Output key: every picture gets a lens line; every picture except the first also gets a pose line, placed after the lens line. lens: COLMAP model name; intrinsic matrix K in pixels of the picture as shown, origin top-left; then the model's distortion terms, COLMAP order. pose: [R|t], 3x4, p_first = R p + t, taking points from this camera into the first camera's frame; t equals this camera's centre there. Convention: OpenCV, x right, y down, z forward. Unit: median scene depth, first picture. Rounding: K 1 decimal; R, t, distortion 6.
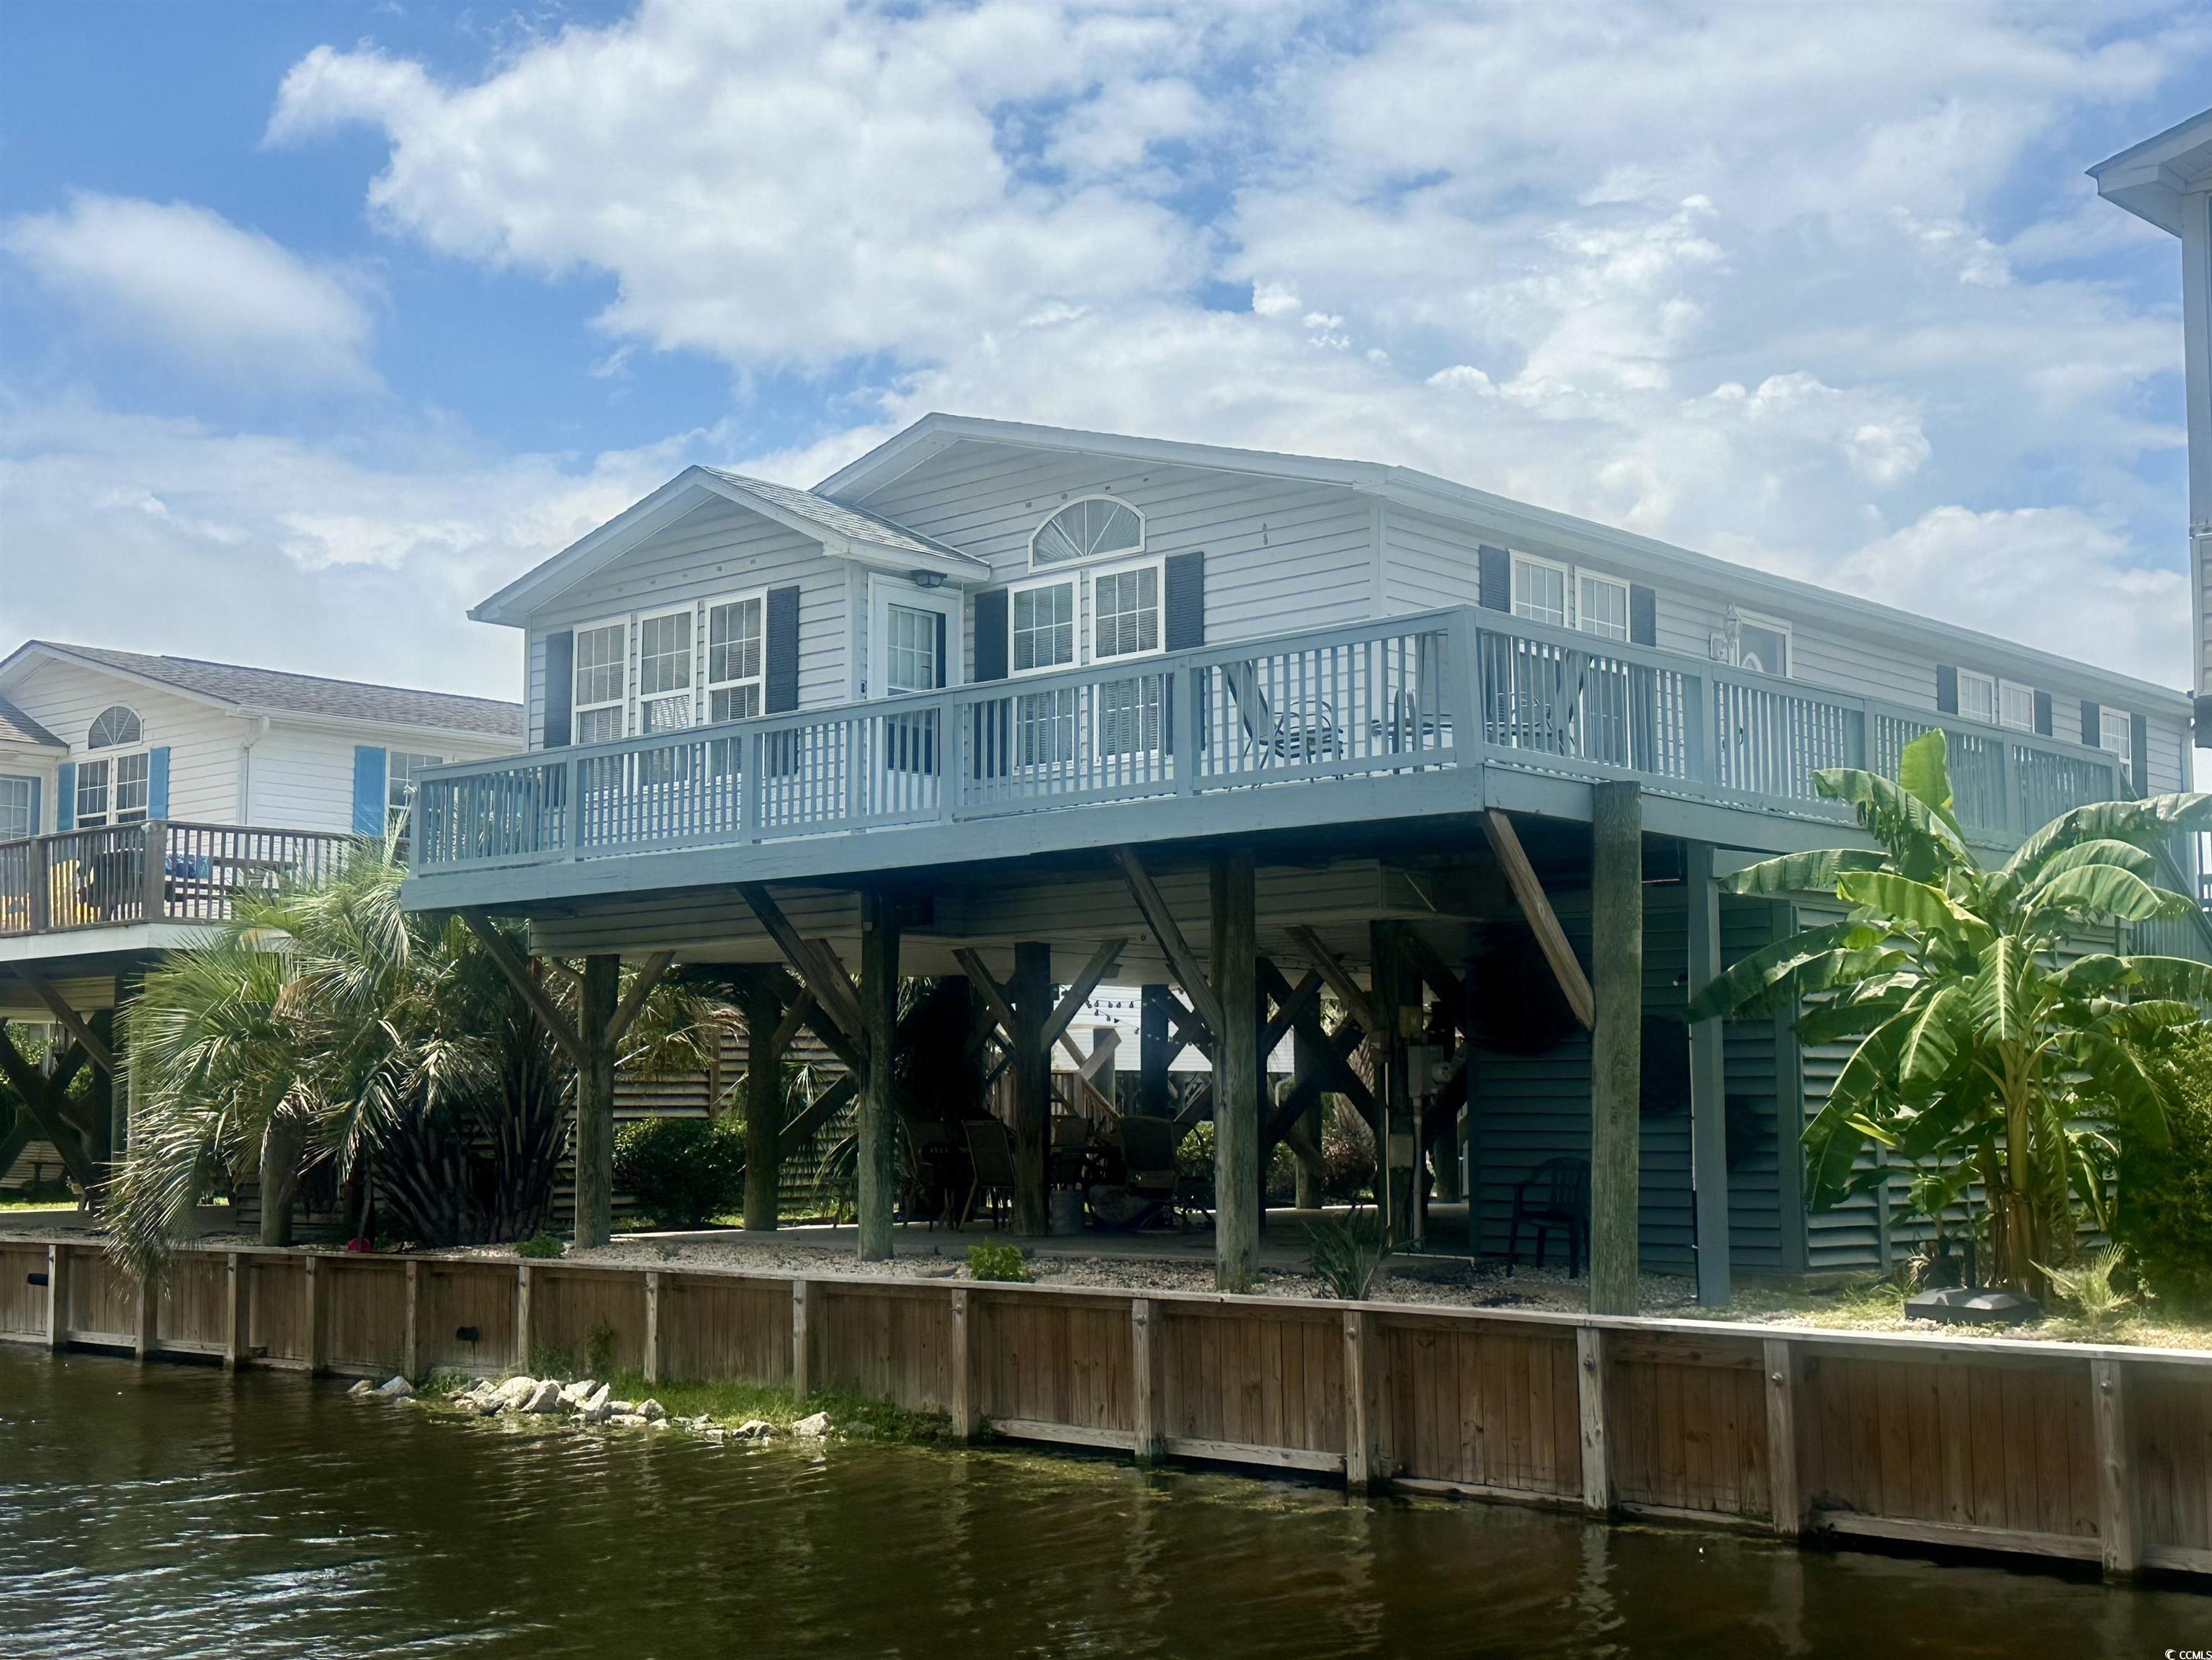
lens RADIAL K [[2700.5, 0, 1106.0], [0, 2700.5, 830.0], [0, 0, 1]] dist [0.053338, -0.040738]
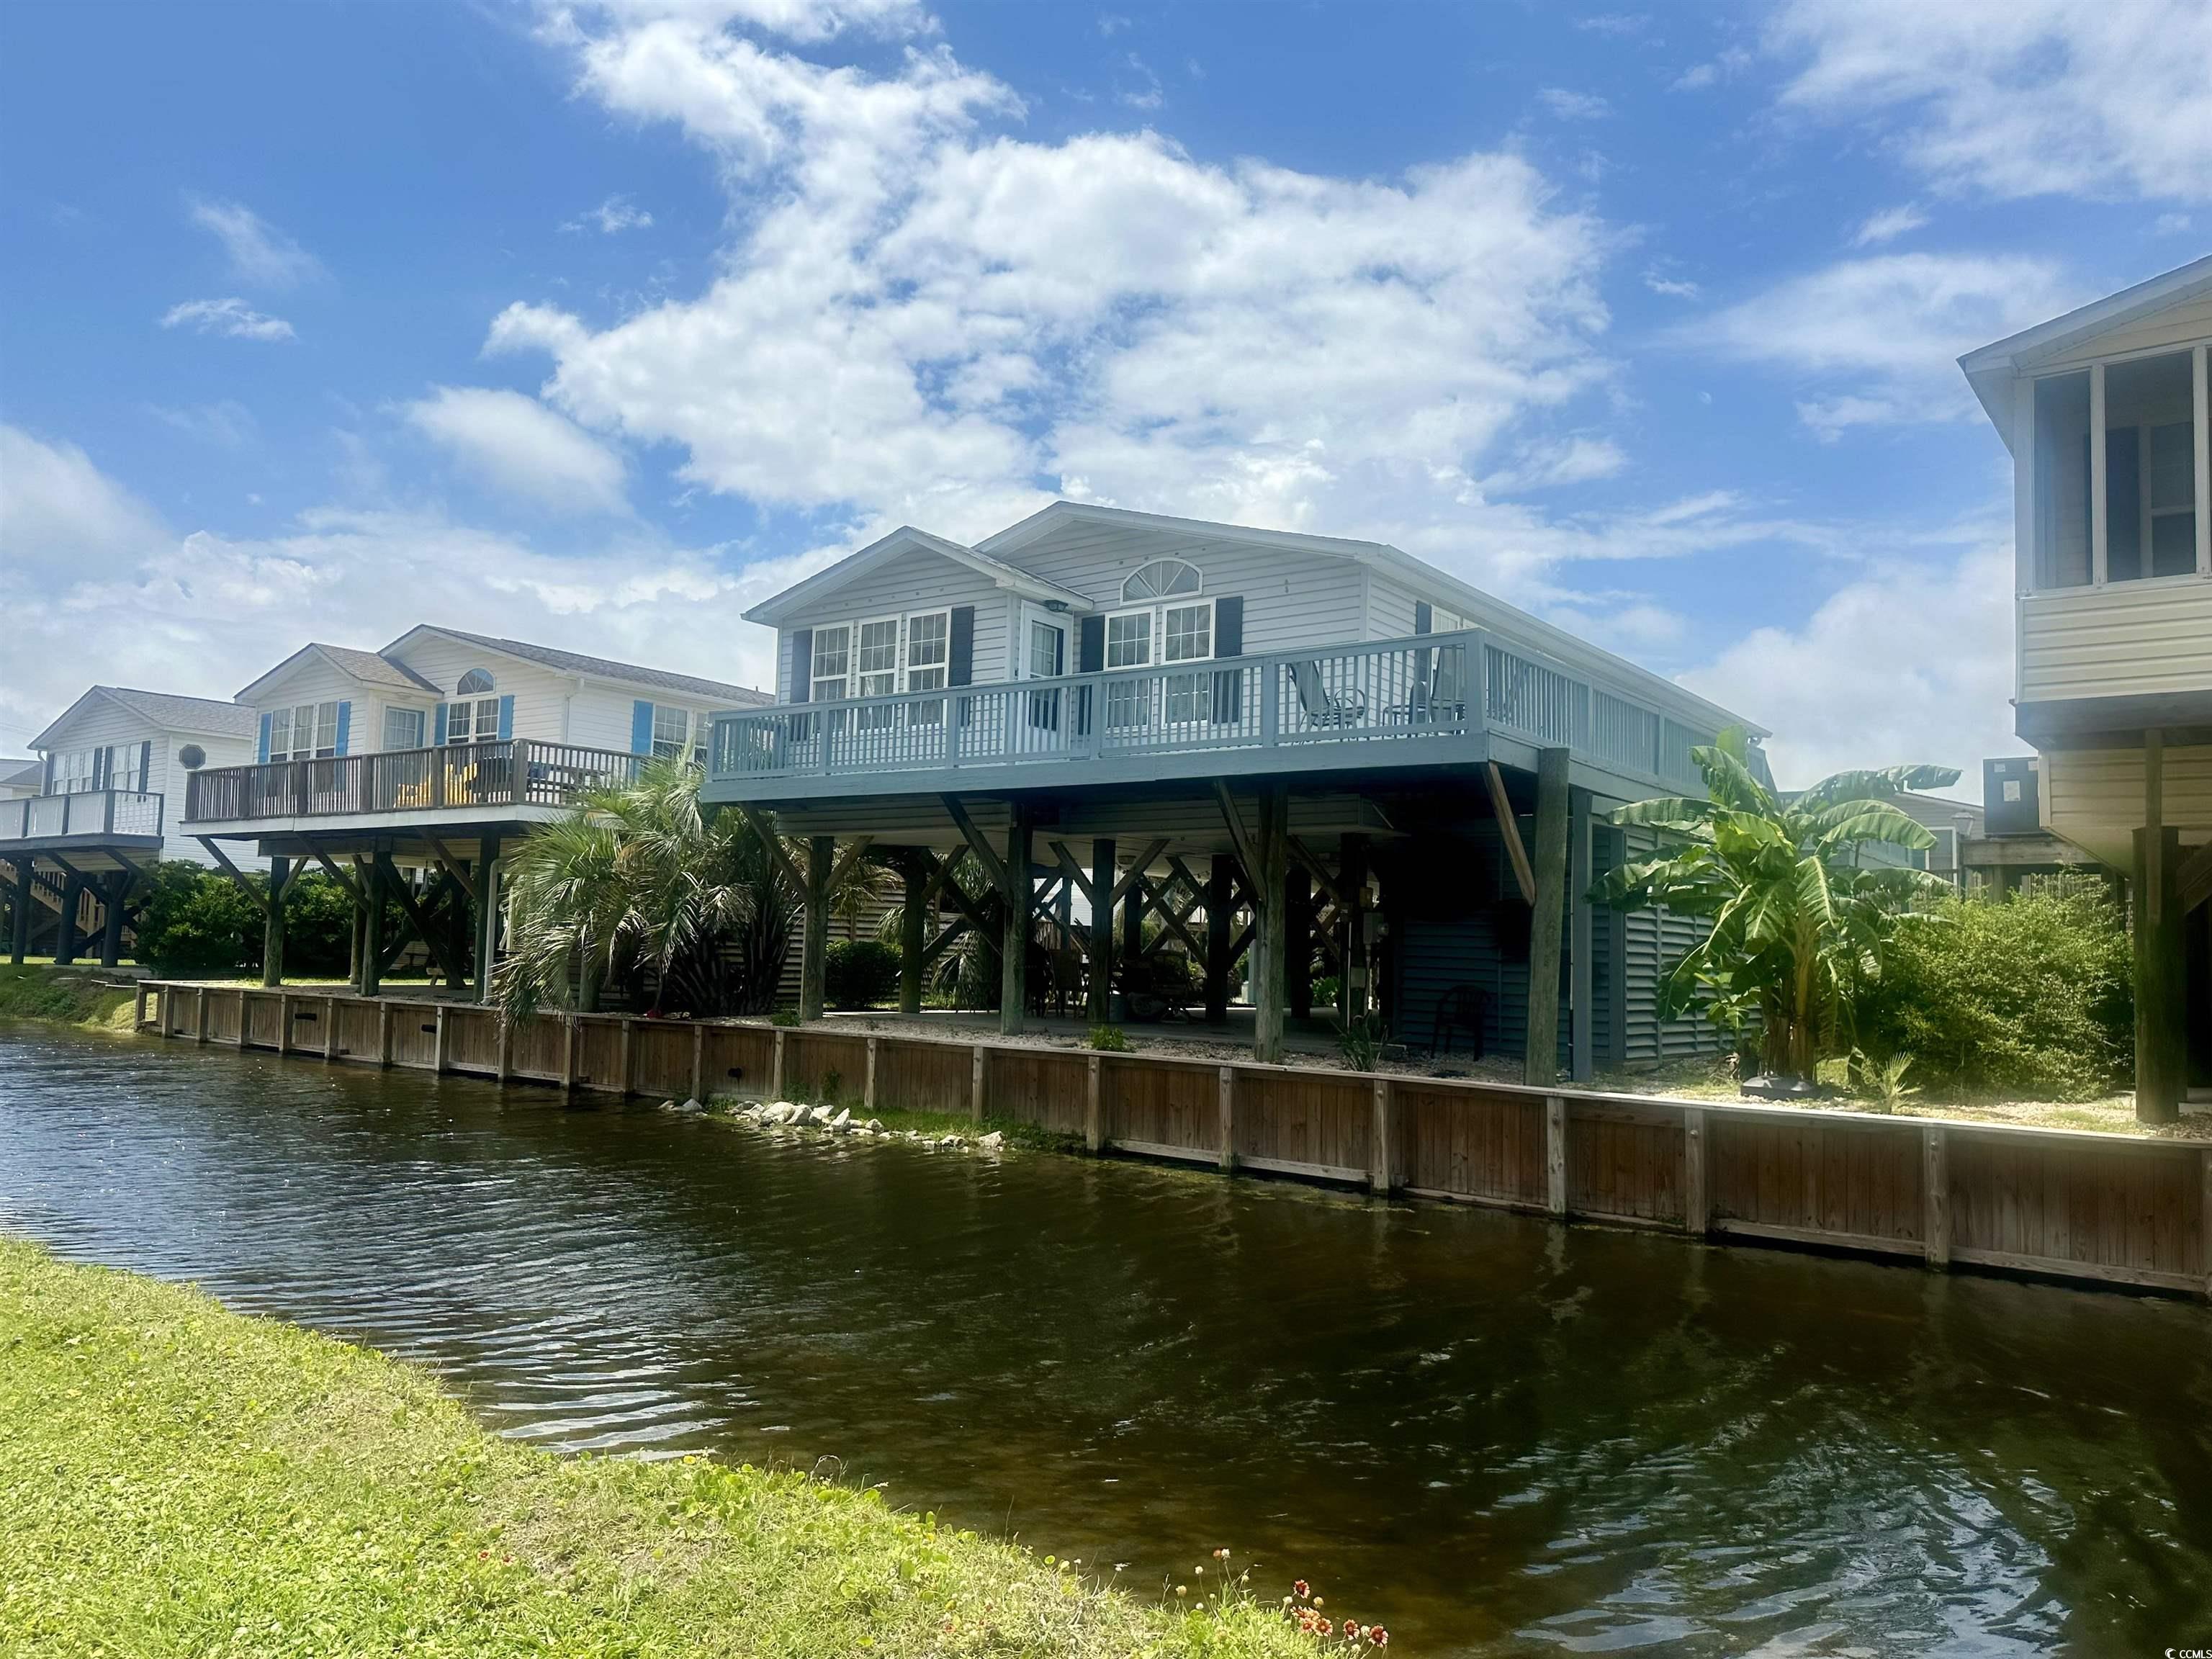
lens RADIAL K [[1542.1, 0, 1106.0], [0, 1542.1, 829.5], [0, 0, 1]] dist [0.095268, -0.197047]
pose [[0.995537, 0.040680, 0.085156, -0.110971], [-0.043055, 0.998728, 0.026233, 0.012805], [-0.083981, -0.029782, 0.996022, 0.096502]]
